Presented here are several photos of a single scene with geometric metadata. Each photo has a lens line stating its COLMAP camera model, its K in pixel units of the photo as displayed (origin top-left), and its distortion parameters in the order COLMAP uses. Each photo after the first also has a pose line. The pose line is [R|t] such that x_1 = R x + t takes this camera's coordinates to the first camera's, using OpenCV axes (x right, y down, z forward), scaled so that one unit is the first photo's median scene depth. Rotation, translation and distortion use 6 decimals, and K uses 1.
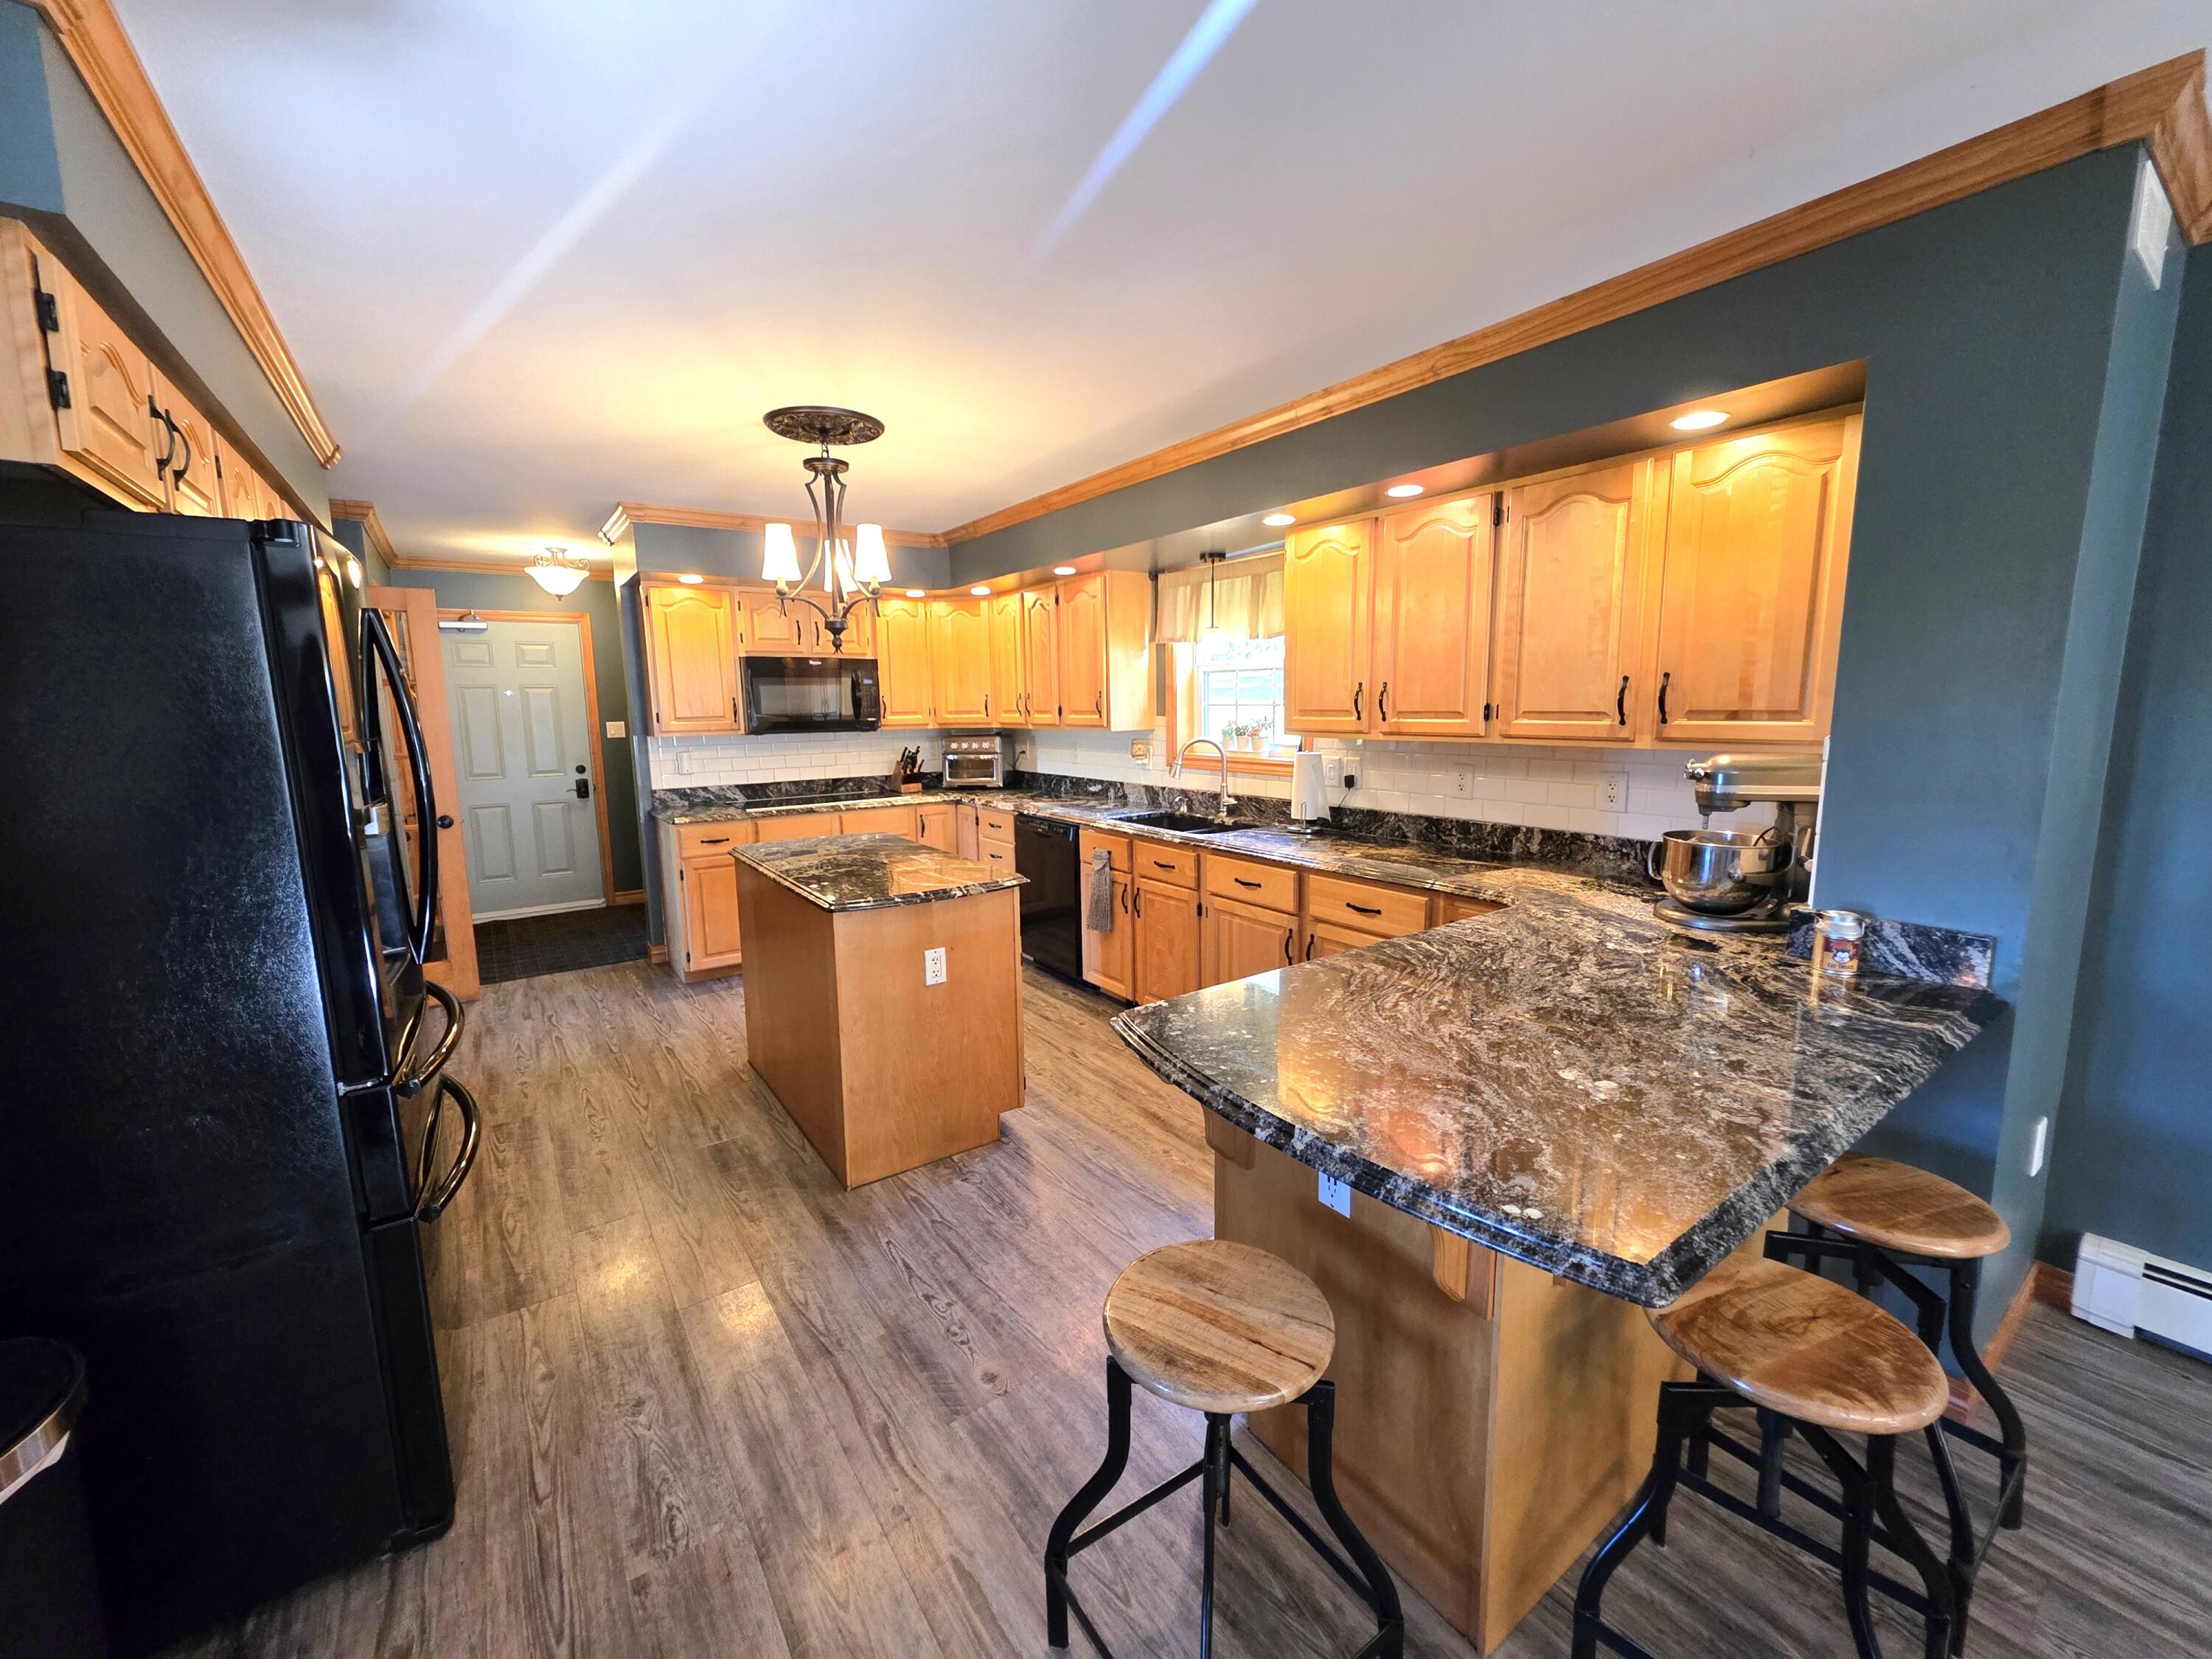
lens RADIAL K [[887.2, 0, 1104.1], [0, 887.2, 827.6], [0, 0, 1]] dist [0.008210, -0.000700]
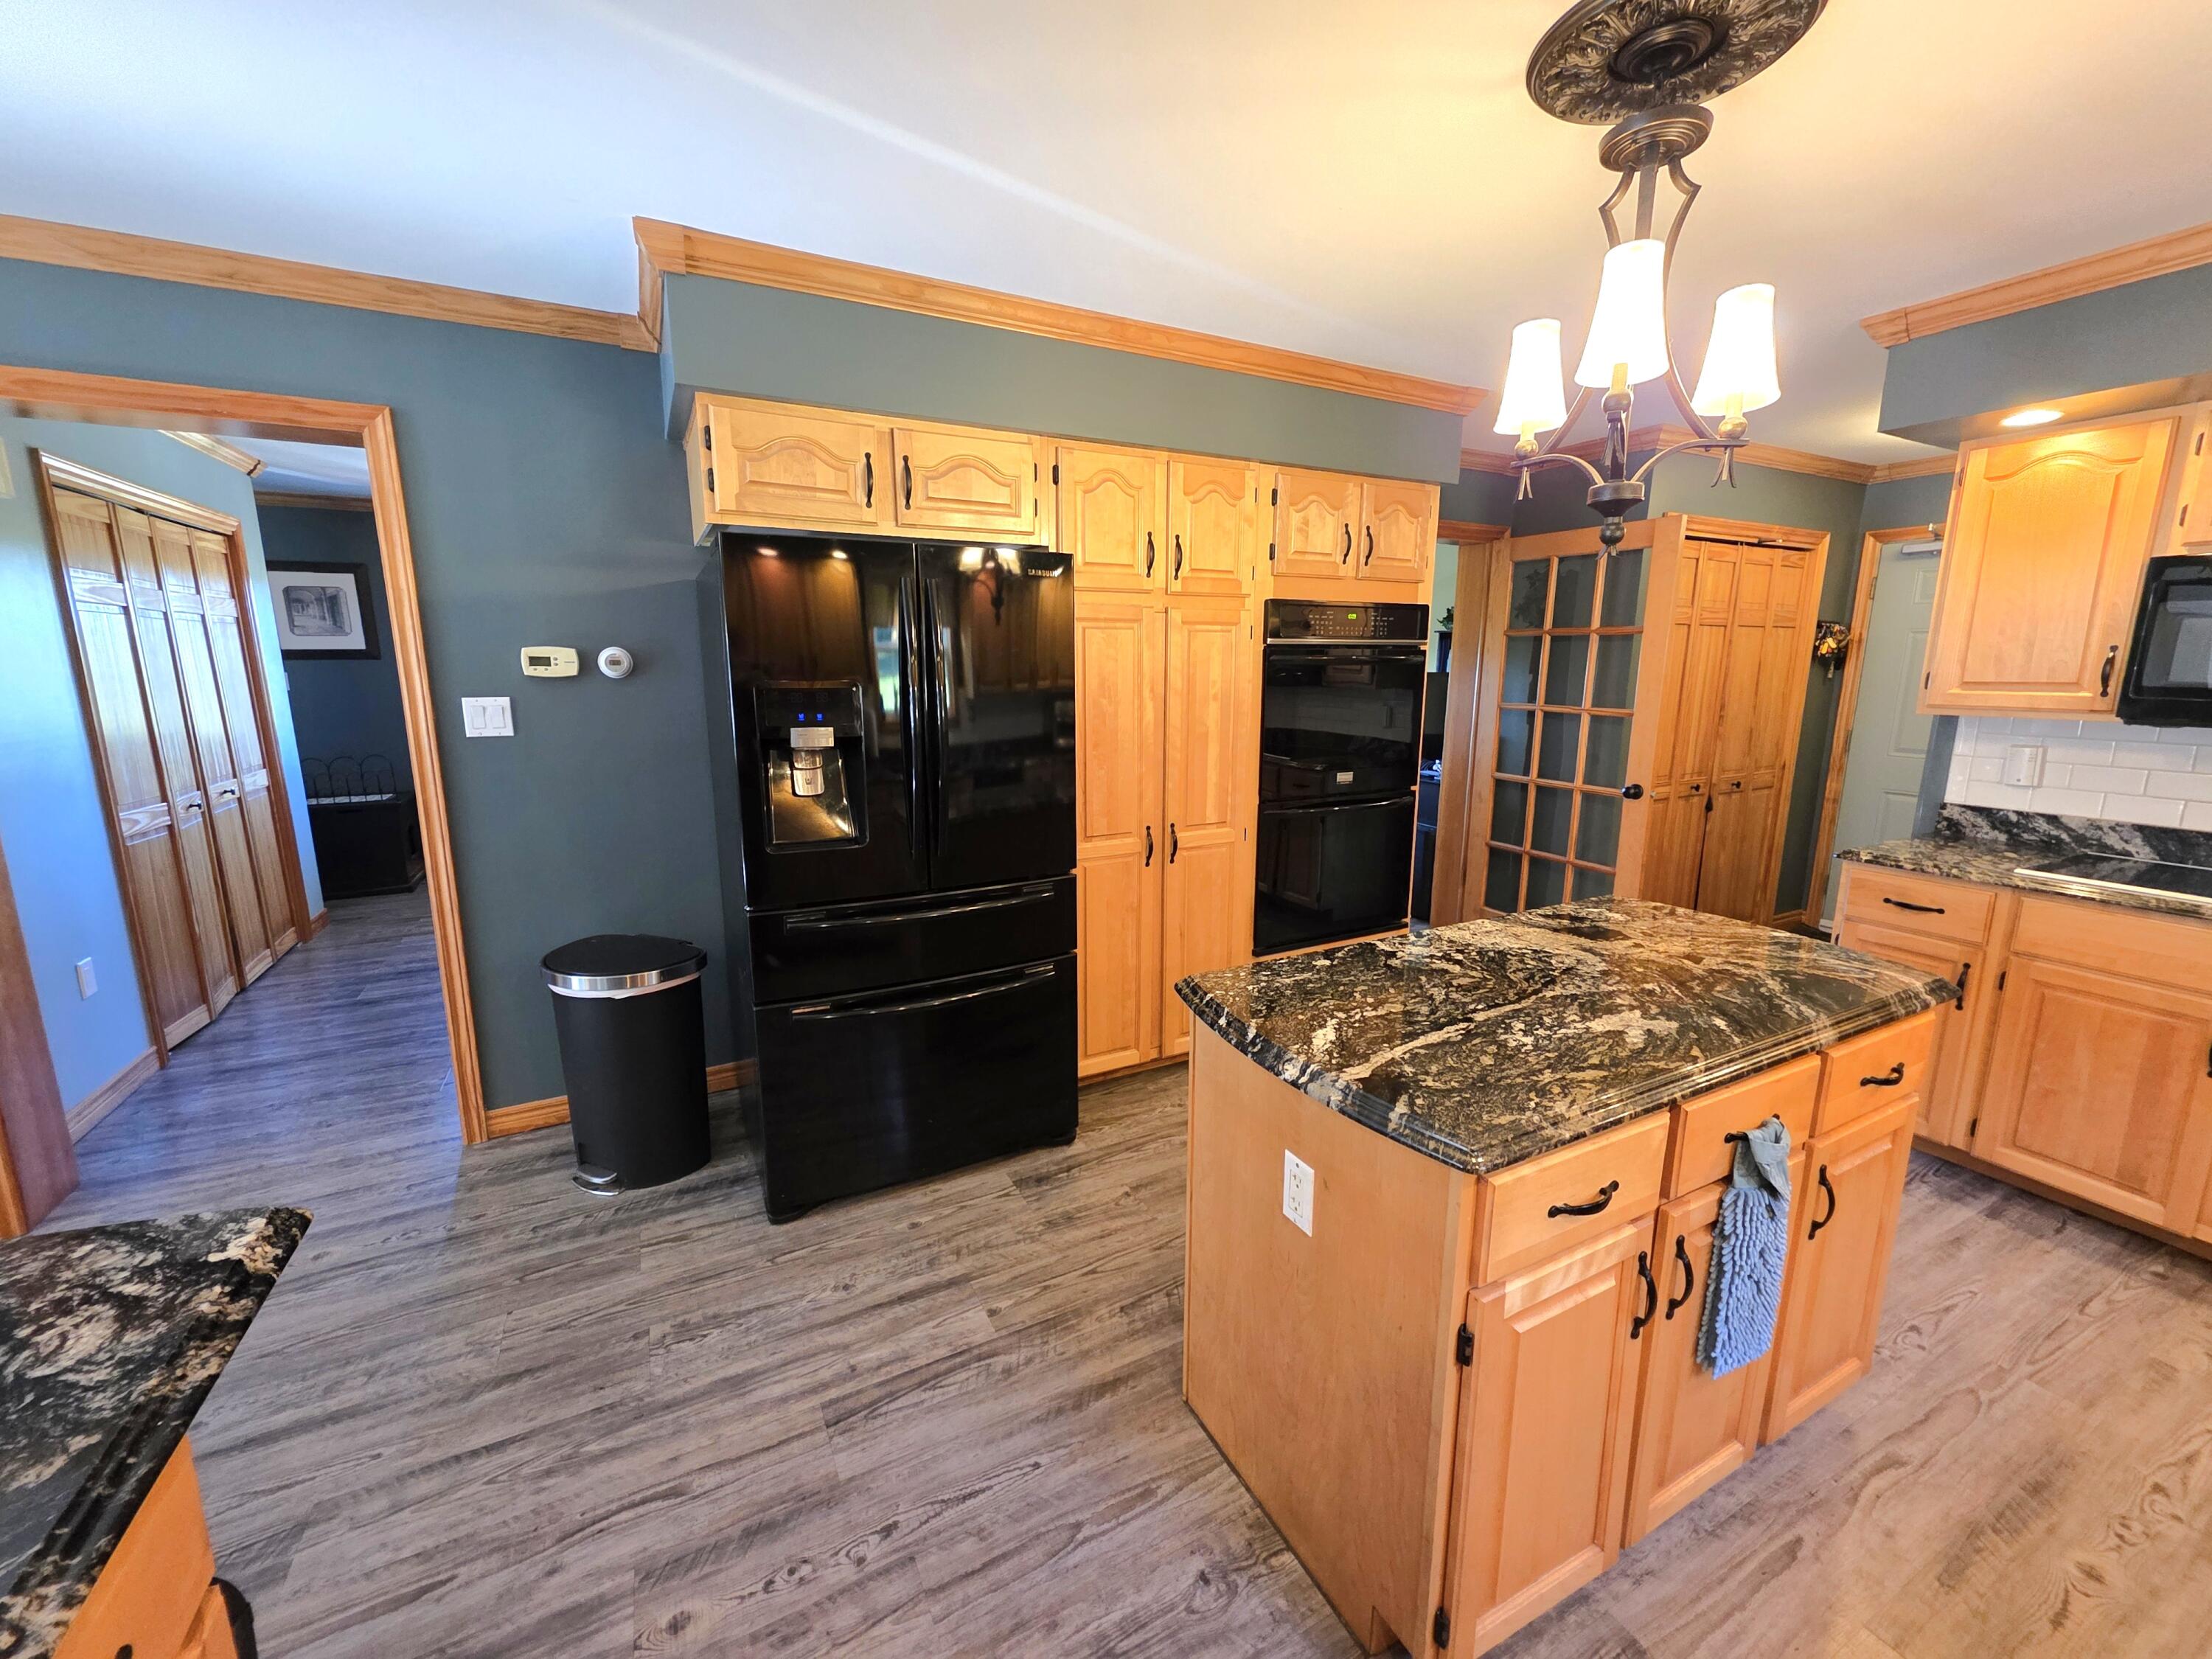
lens RADIAL K [[887.2, 0, 1103.0], [0, 887.2, 831.8], [0, 0, 1]] dist [0.008210, -0.000700]
pose [[-0.136532, 0.202224, -0.969775, 0.301313], [-0.142078, 0.964825, 0.221194, -0.150050], [0.980394, 0.167984, -0.102998, 1.012861]]
